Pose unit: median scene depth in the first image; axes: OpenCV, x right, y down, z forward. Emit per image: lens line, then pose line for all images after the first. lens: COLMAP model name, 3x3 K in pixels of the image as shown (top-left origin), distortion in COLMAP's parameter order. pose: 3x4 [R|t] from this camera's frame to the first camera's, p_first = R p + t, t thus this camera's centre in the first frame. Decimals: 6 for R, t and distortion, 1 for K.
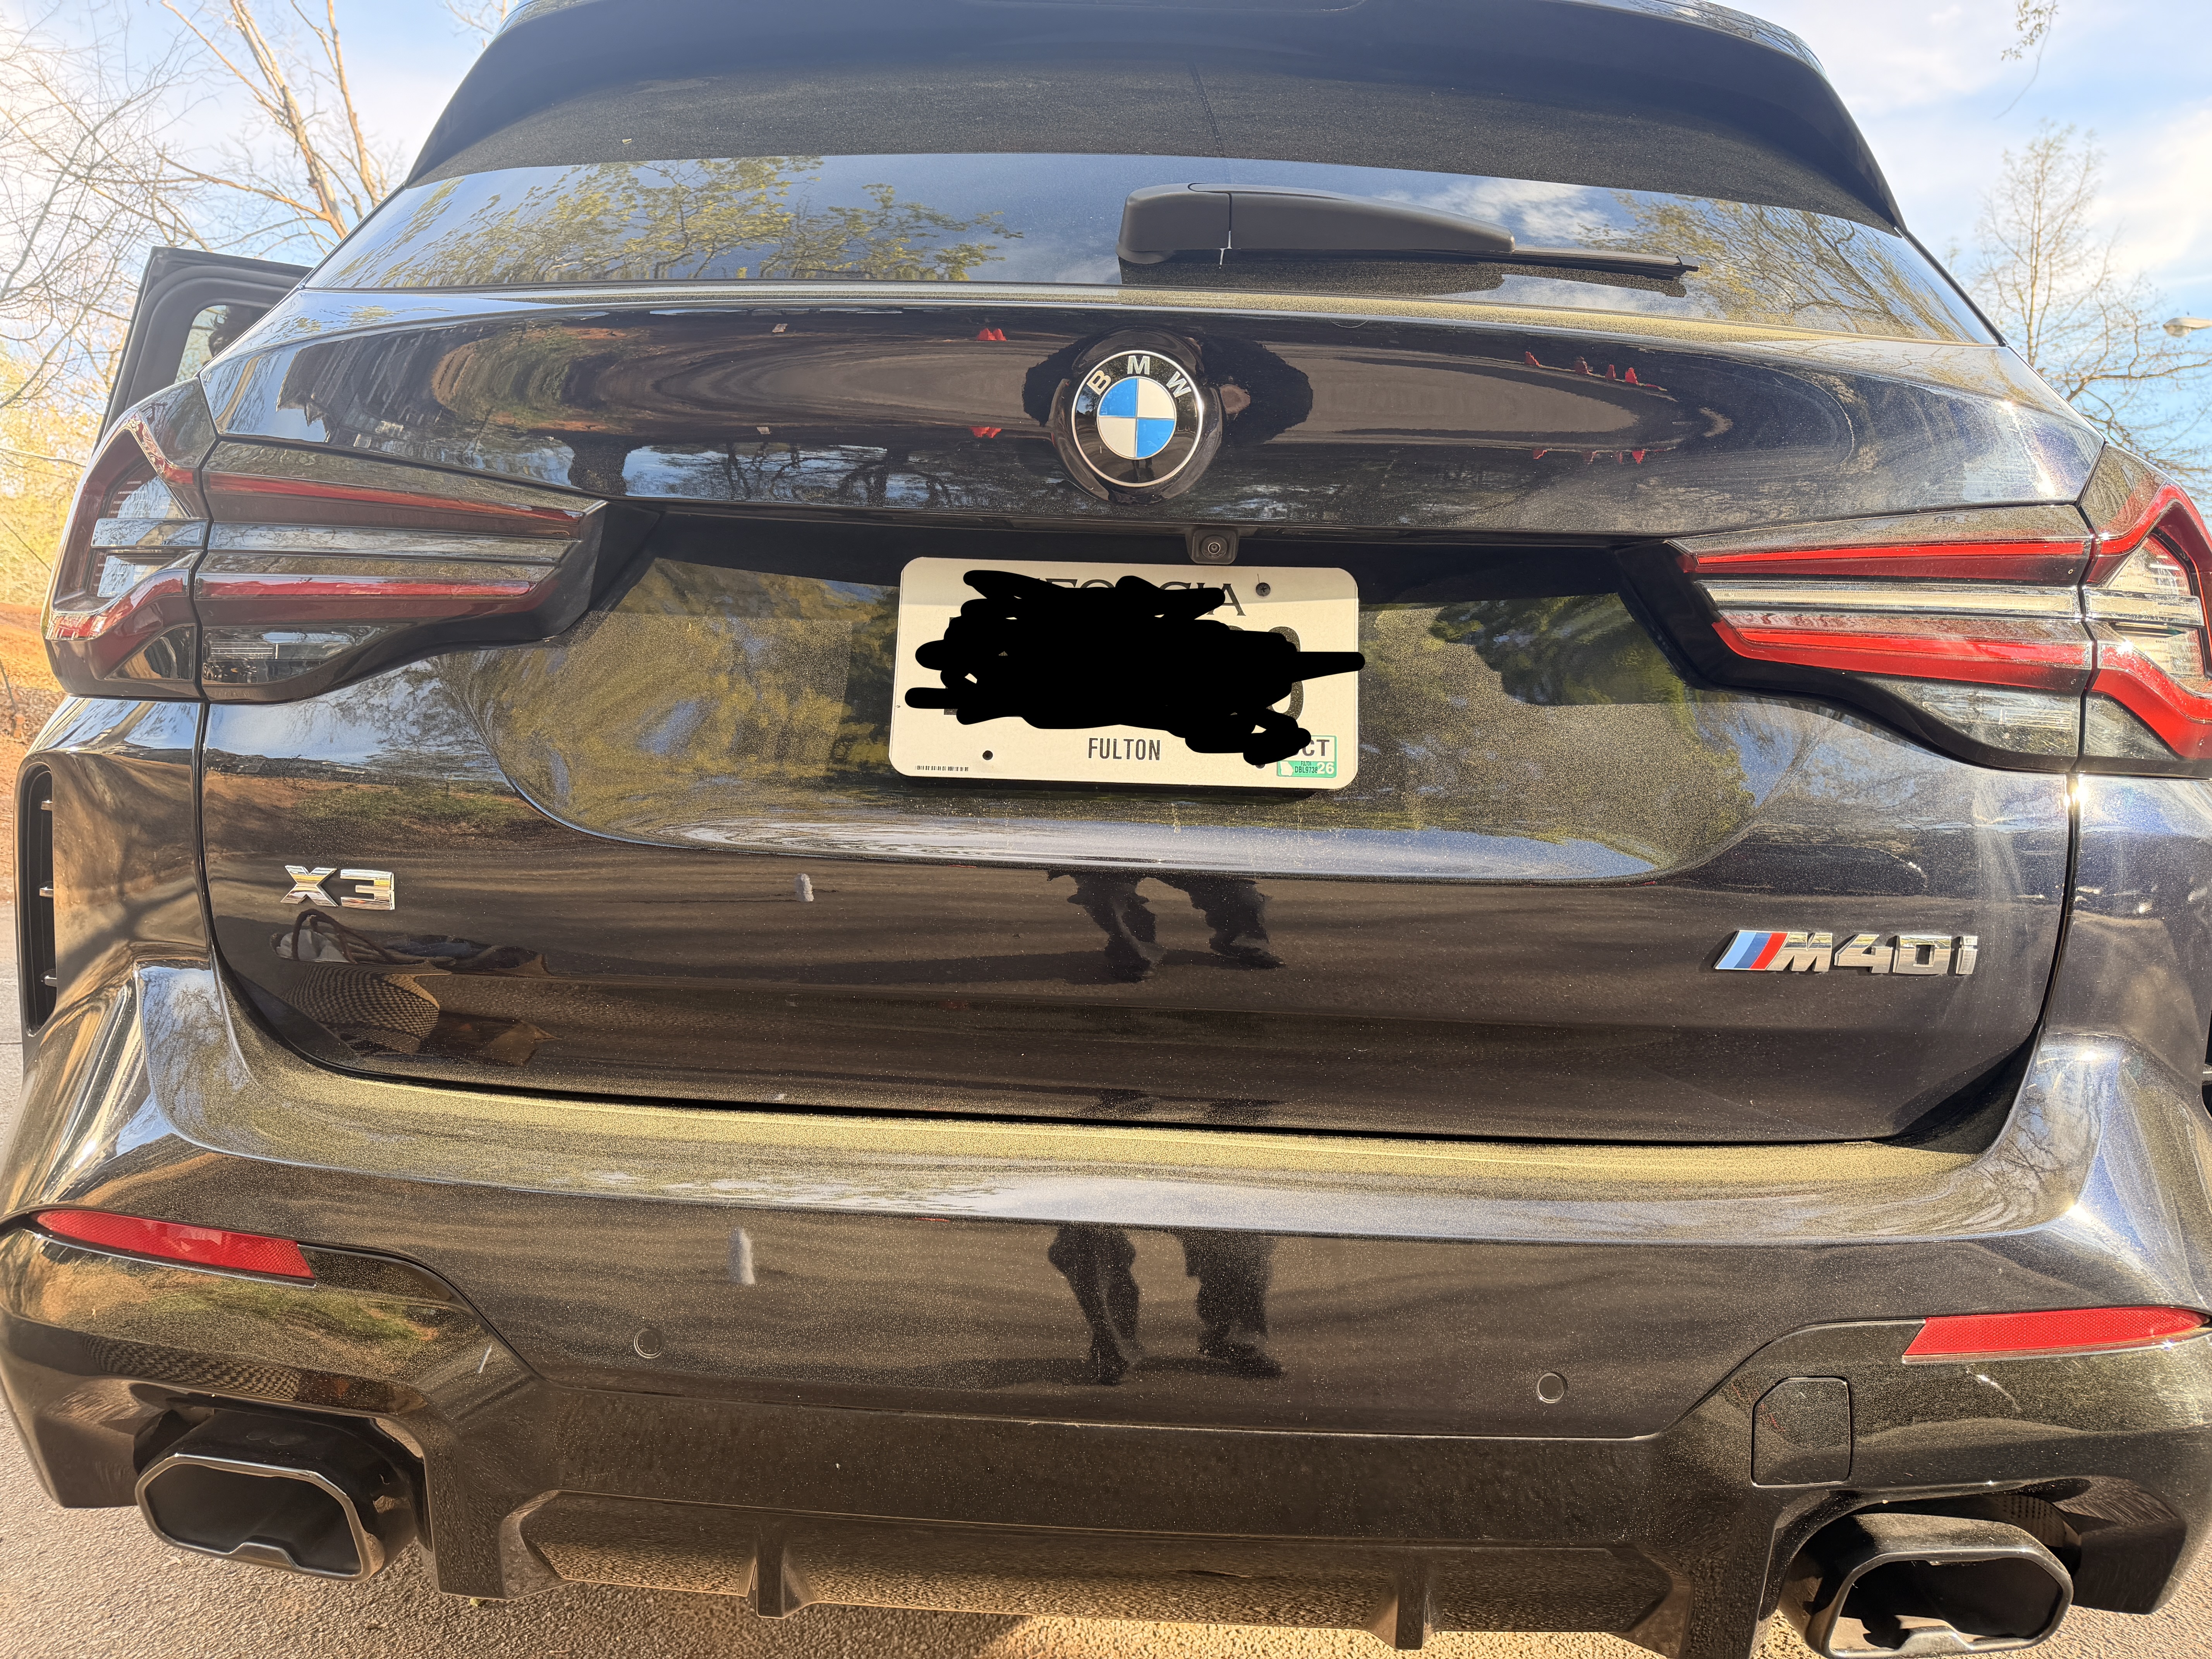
lens RADIAL K [[1554.1, 0, 1099.4], [0, 1554.1, 845.7], [0, 0, 1]] dist [0.006234, -0.011585]
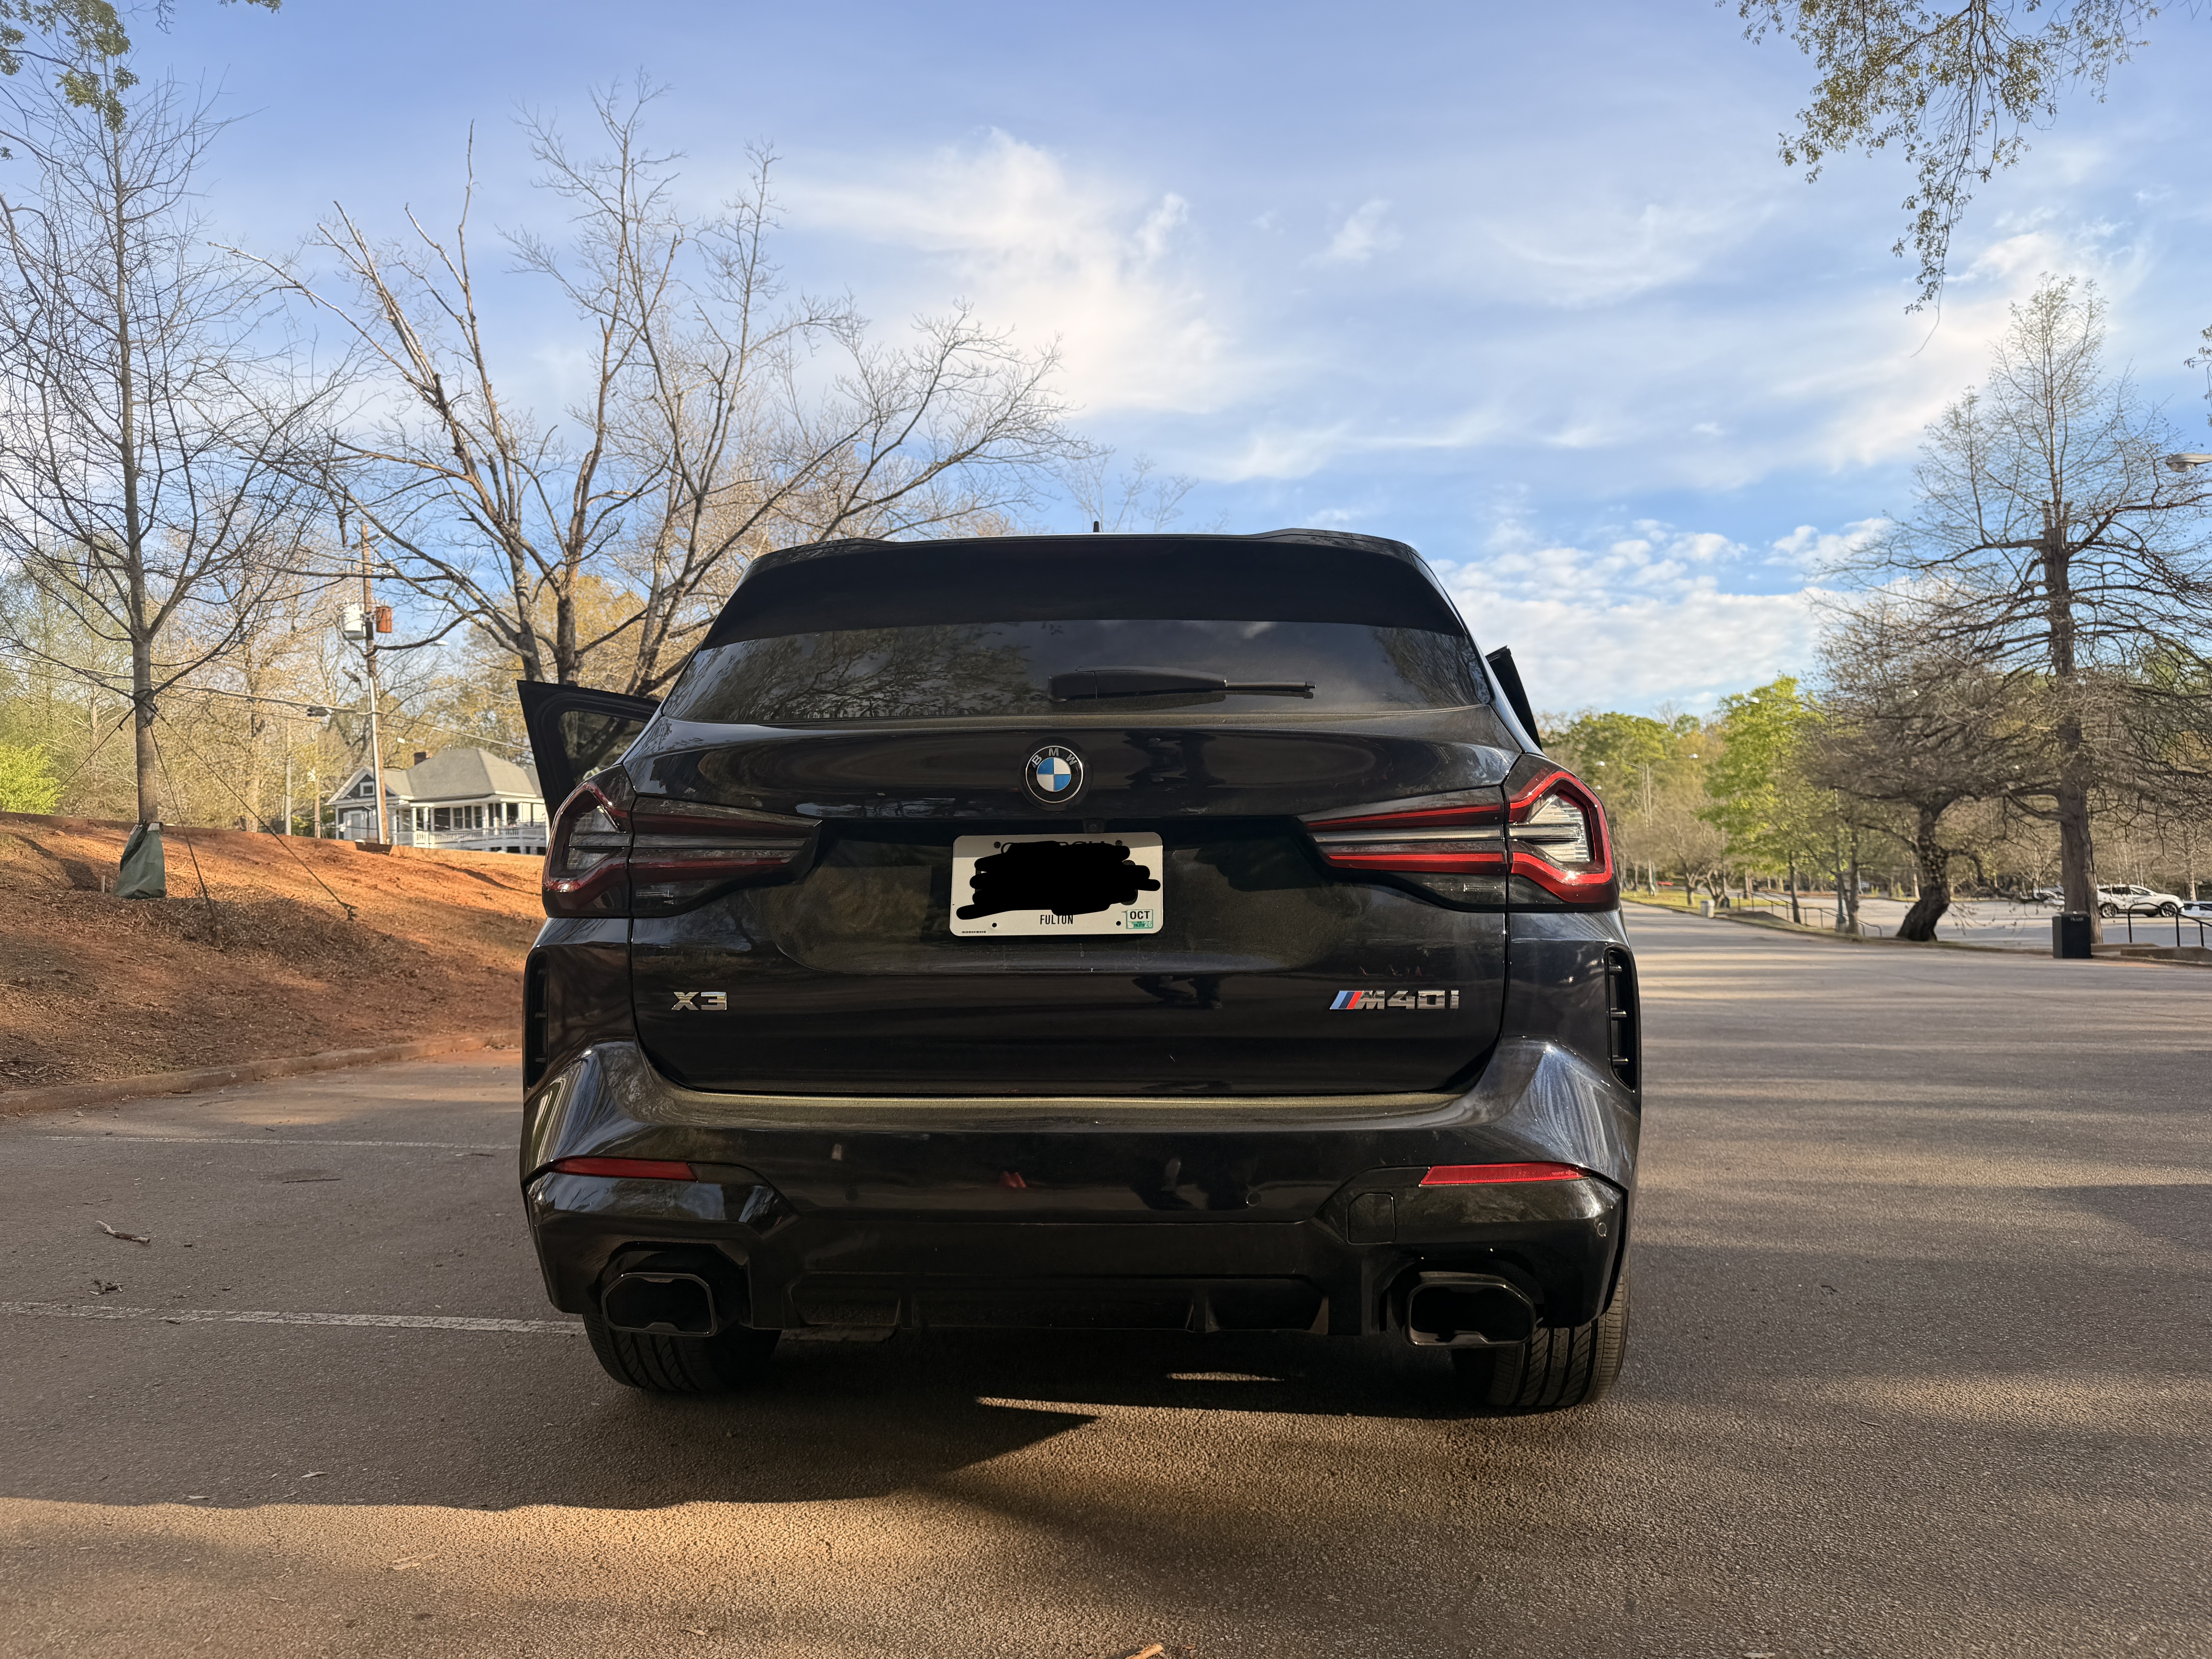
lens RADIAL K [[1554.1, 0, 1113.6], [0, 1554.1, 830.2], [0, 0, 1]] dist [0.006234, -0.011585]
pose [[0.997952, -0.047172, -0.043201, 0.100607], [0.041935, 0.992480, -0.115002, 0.033619], [0.048301, 0.112955, 0.992425, -0.603319]]
